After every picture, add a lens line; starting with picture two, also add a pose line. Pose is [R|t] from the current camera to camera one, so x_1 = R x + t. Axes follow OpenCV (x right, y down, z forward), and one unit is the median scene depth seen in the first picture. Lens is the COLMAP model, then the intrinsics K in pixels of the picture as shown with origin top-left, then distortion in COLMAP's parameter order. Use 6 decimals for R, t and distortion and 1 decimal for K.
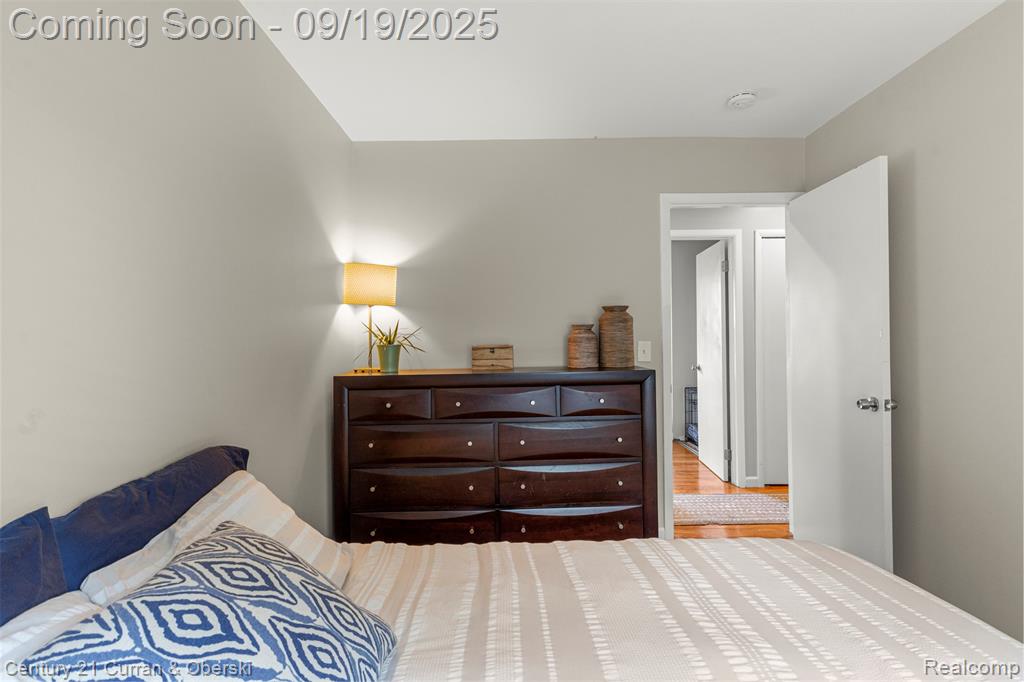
lens RADIAL K [[493.0, 0, 512.3], [0, 493.0, 336.3], [0, 0, 1]] dist [0.002230, 0.000507]
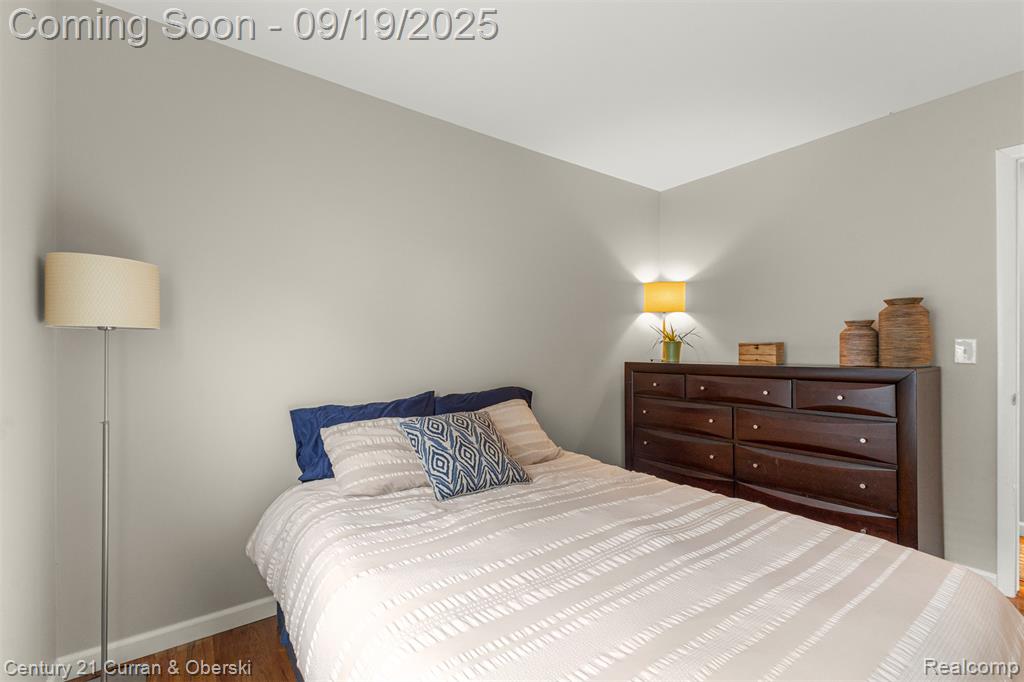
lens RADIAL K [[443.6, 0, 510.0], [0, 443.6, 345.7], [0, 0, 1]] dist [0.012440, -0.002558]
pose [[0.584250, 0.009741, -0.811515, 0.462749], [-0.000487, 0.999932, 0.011651, 0.014764], [0.811574, -0.006412, 0.584215, -0.050232]]
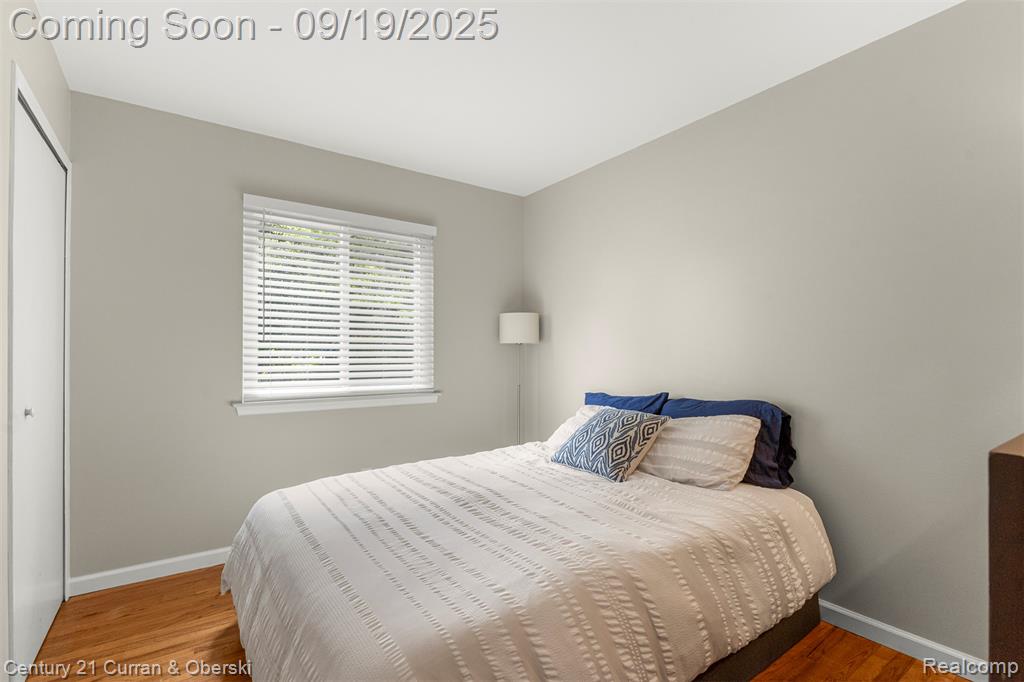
lens RADIAL K [[470.9, 0, 511.4], [0, 470.9, 345.8], [0, 0, 1]] dist [-0.006003, 0.000546]
pose [[-0.818336, 0.005407, -0.574715, 0.488154], [0.017049, 0.999744, -0.014871, 0.025159], [0.574488, -0.021967, -0.818218, 0.886244]]
